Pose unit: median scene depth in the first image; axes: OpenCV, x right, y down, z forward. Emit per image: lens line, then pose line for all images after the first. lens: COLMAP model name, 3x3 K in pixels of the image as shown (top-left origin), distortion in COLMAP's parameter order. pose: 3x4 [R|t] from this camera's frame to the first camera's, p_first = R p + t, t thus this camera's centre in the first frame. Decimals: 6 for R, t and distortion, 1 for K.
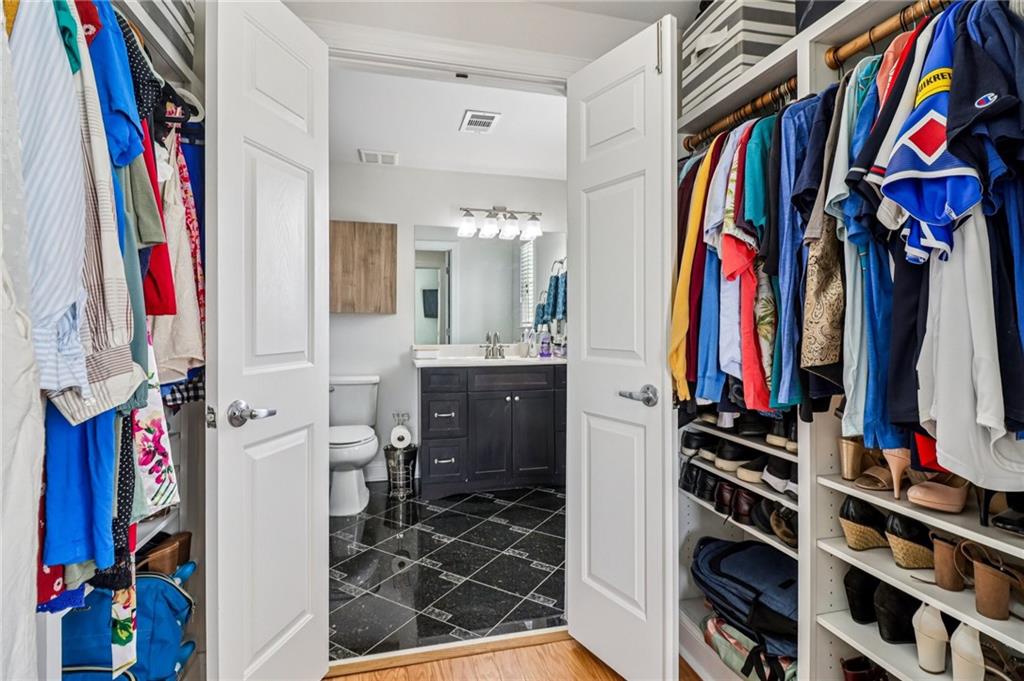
lens RADIAL K [[492.0, 0, 507.4], [0, 492.0, 336.1], [0, 0, 1]] dist [-0.005962, -0.000616]
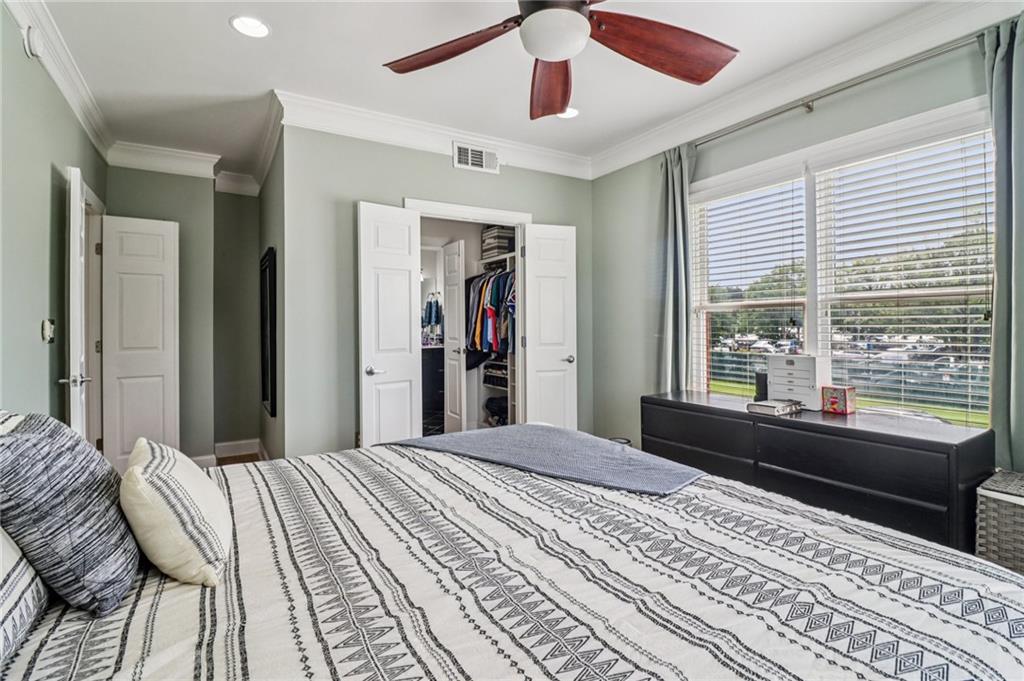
lens RADIAL K [[492.0, 0, 511.3], [0, 492.0, 336.1], [0, 0, 1]] dist [-0.005962, -0.000616]
pose [[0.958923, -0.007365, 0.283571, -0.213438], [0.013014, 0.999753, -0.018042, 0.044399], [-0.283368, 0.020991, 0.958782, -1.219661]]
